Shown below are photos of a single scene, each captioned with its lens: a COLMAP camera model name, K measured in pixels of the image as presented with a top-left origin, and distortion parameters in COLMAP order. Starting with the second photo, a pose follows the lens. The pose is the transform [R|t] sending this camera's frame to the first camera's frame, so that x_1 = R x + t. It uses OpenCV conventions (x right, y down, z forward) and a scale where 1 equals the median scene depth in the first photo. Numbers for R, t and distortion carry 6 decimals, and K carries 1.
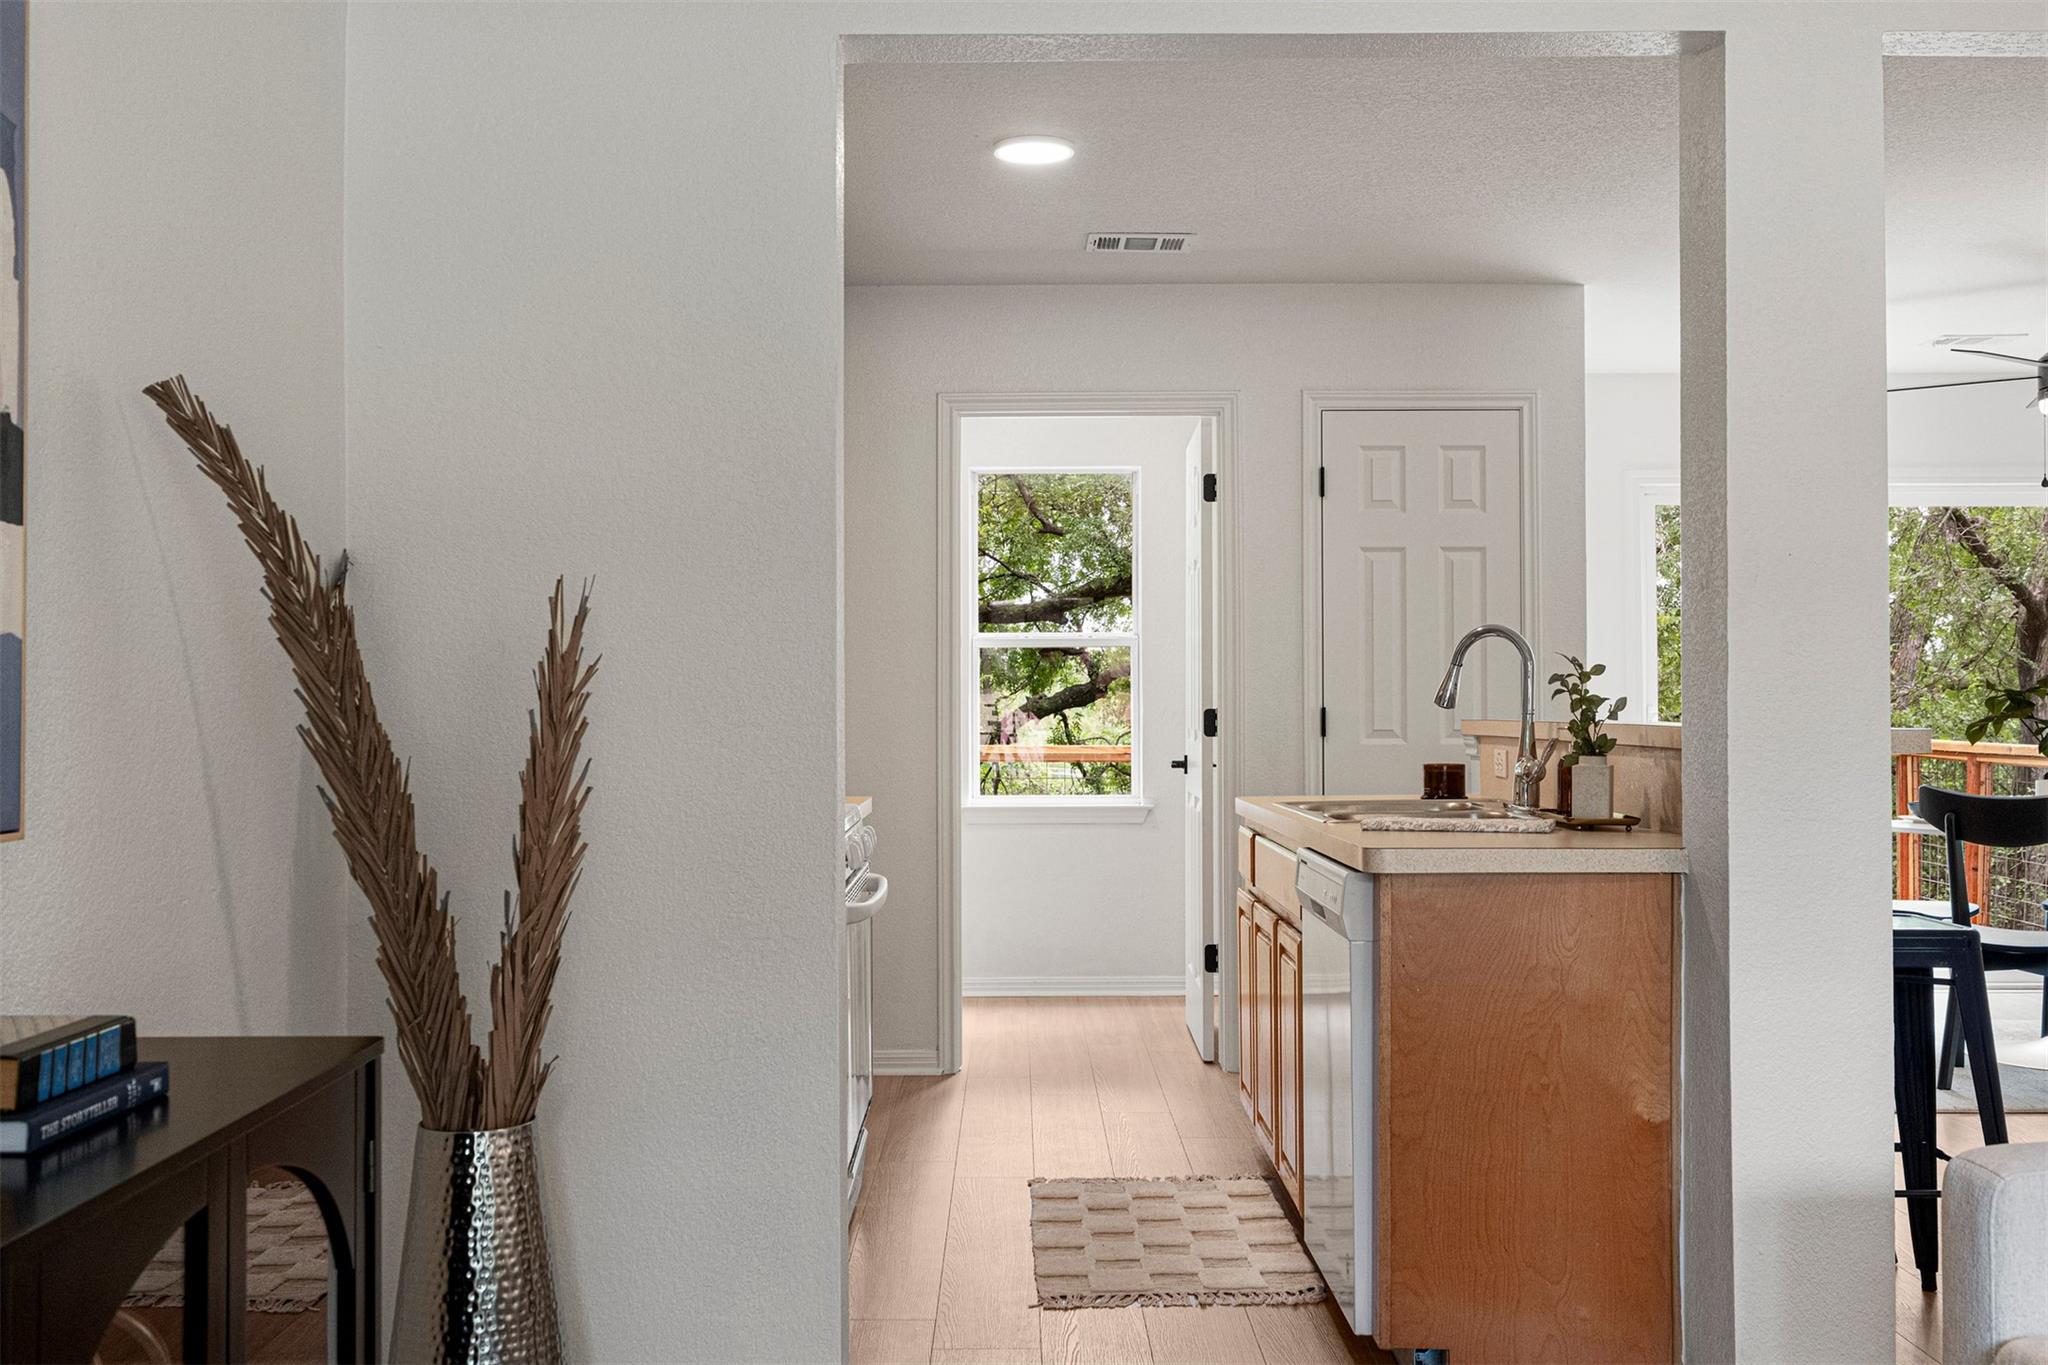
lens RADIAL K [[2024.6, 0, 1024.8], [0, 2024.6, 673.3], [0, 0, 1]] dist [0.010457, -0.004368]
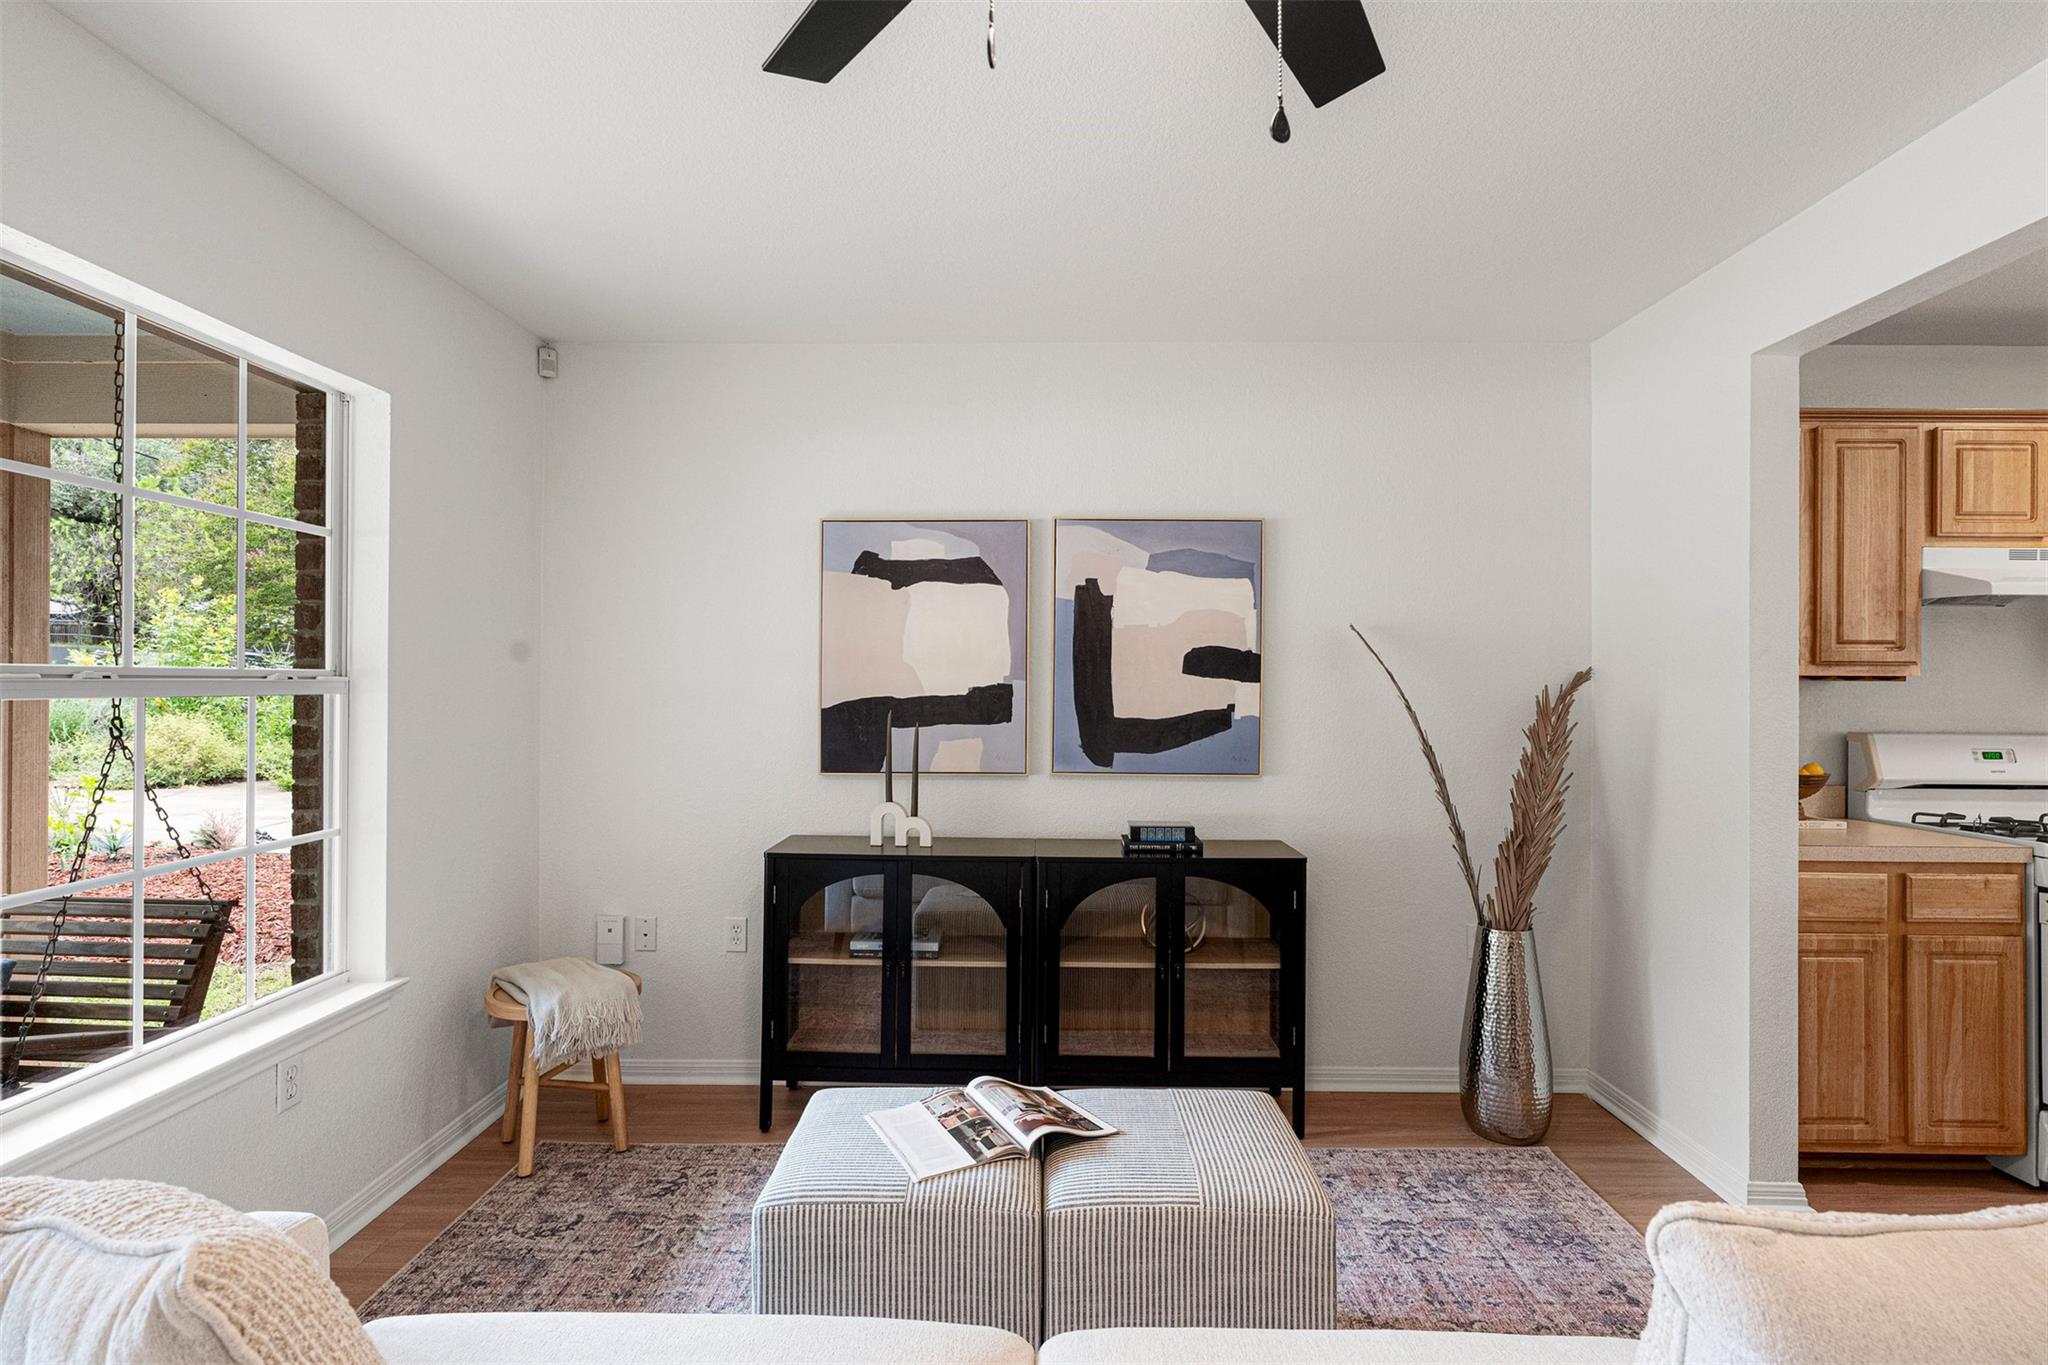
lens RADIAL K [[1005.1, 0, 1027.0], [0, 1005.1, 683.3], [0, 0, 1]] dist [-0.005837, 0.003322]
pose [[-0.015507, 0.000563, -0.999880, 0.467122], [0.006766, 0.999977, 0.000459, -0.030363], [0.999857, -0.006758, -0.015511, 0.261167]]
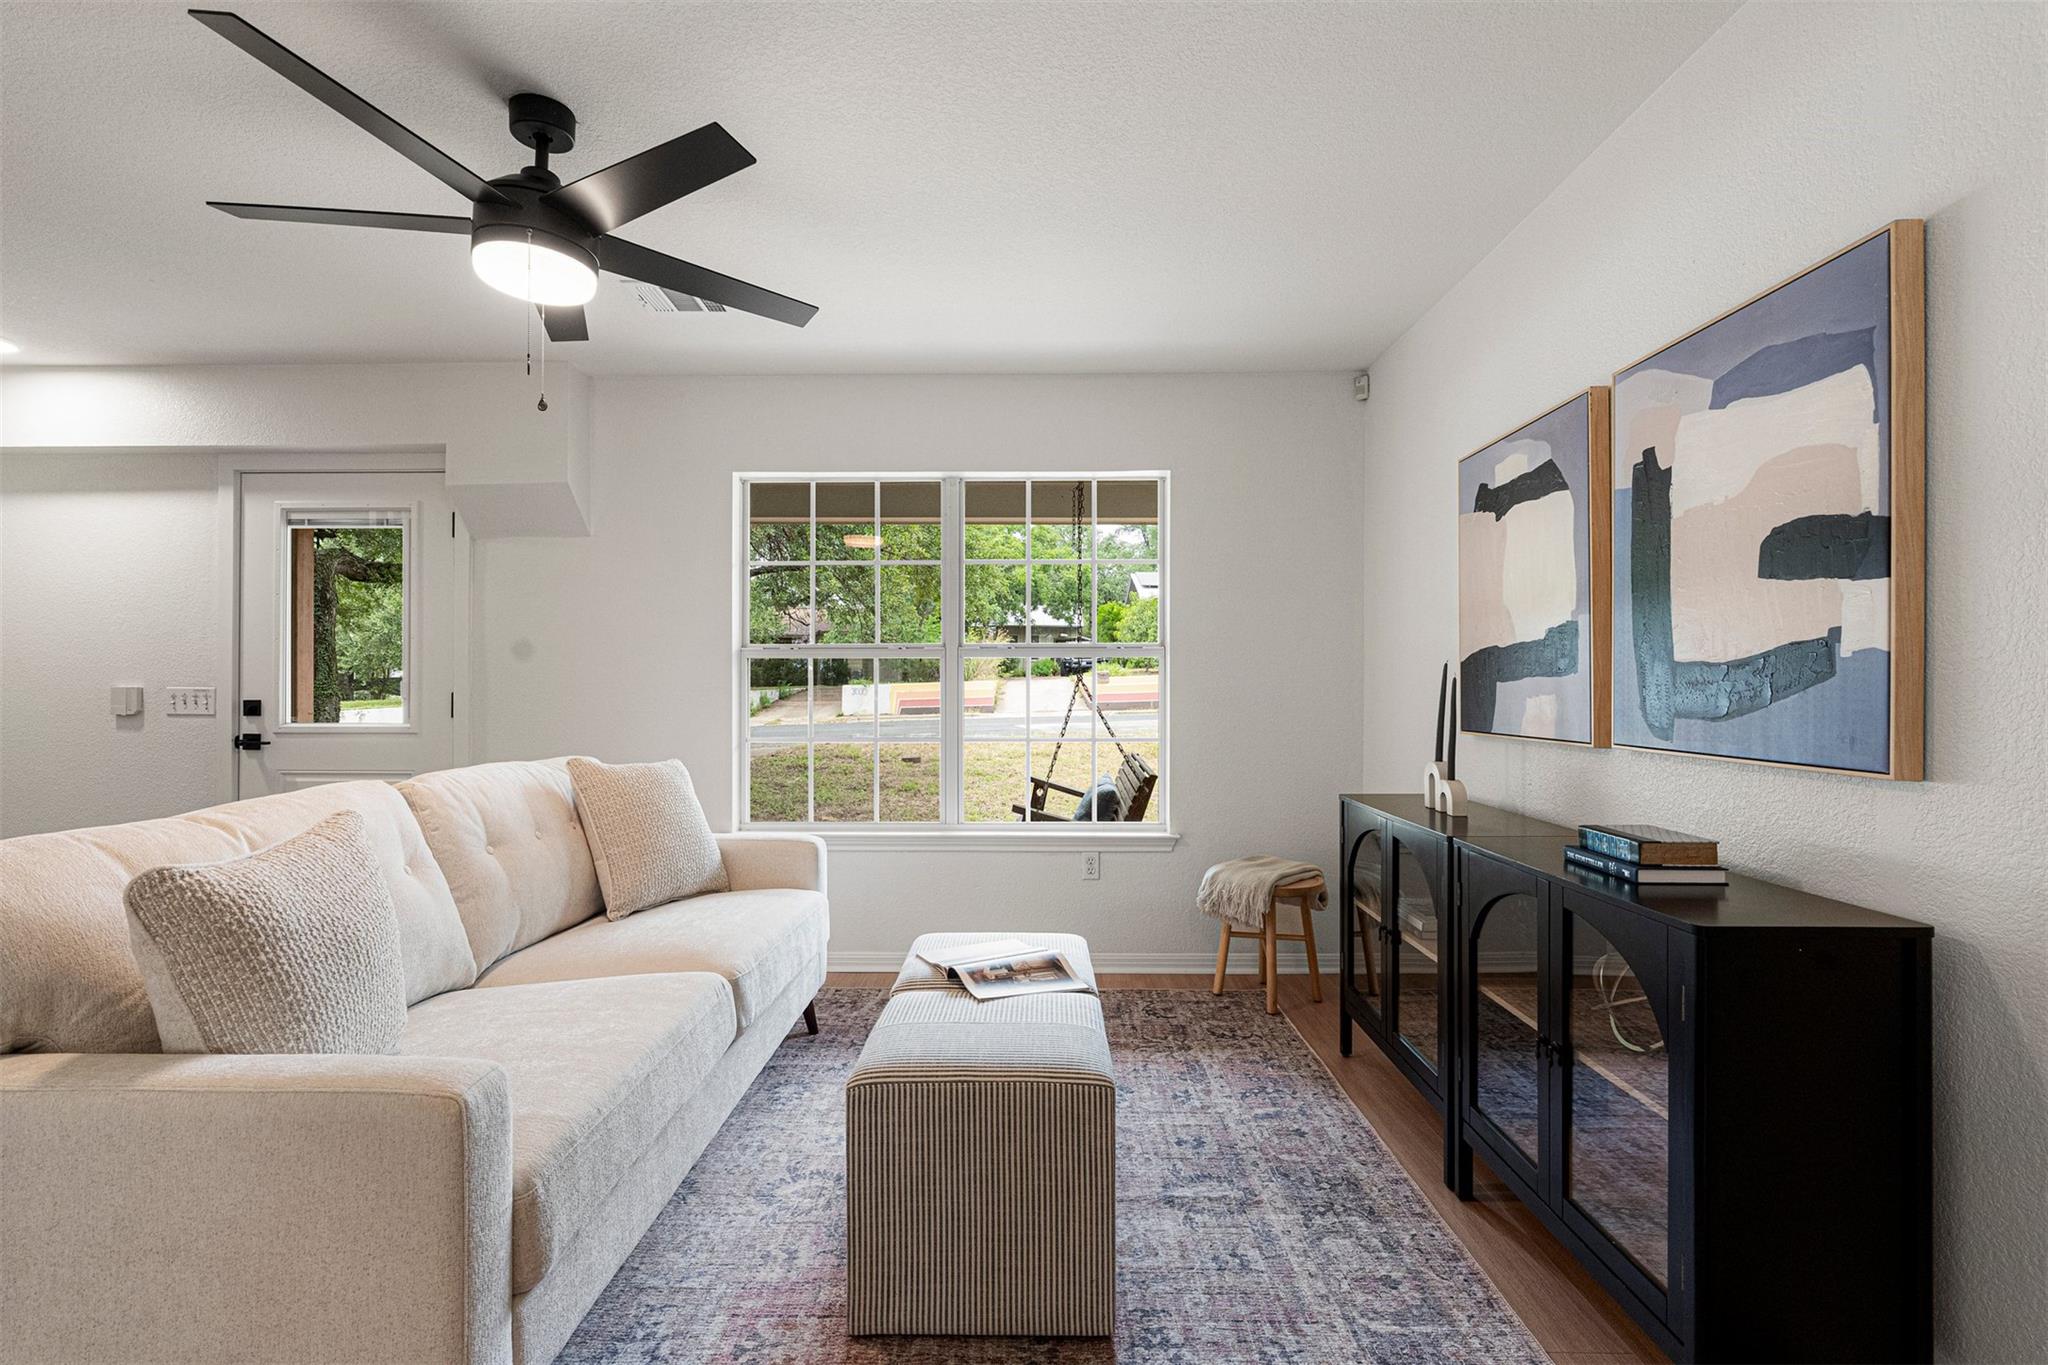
lens RADIAL K [[922.5, 0, 1023.6], [0, 922.5, 680.9], [0, 0, 1]] dist [-0.002032, 0.000908]
pose [[-0.999813, 0.001936, 0.019232, 0.061018], [0.001593, 0.999839, -0.017849, 0.007352], [-0.019263, -0.017815, -0.999656, 0.693267]]
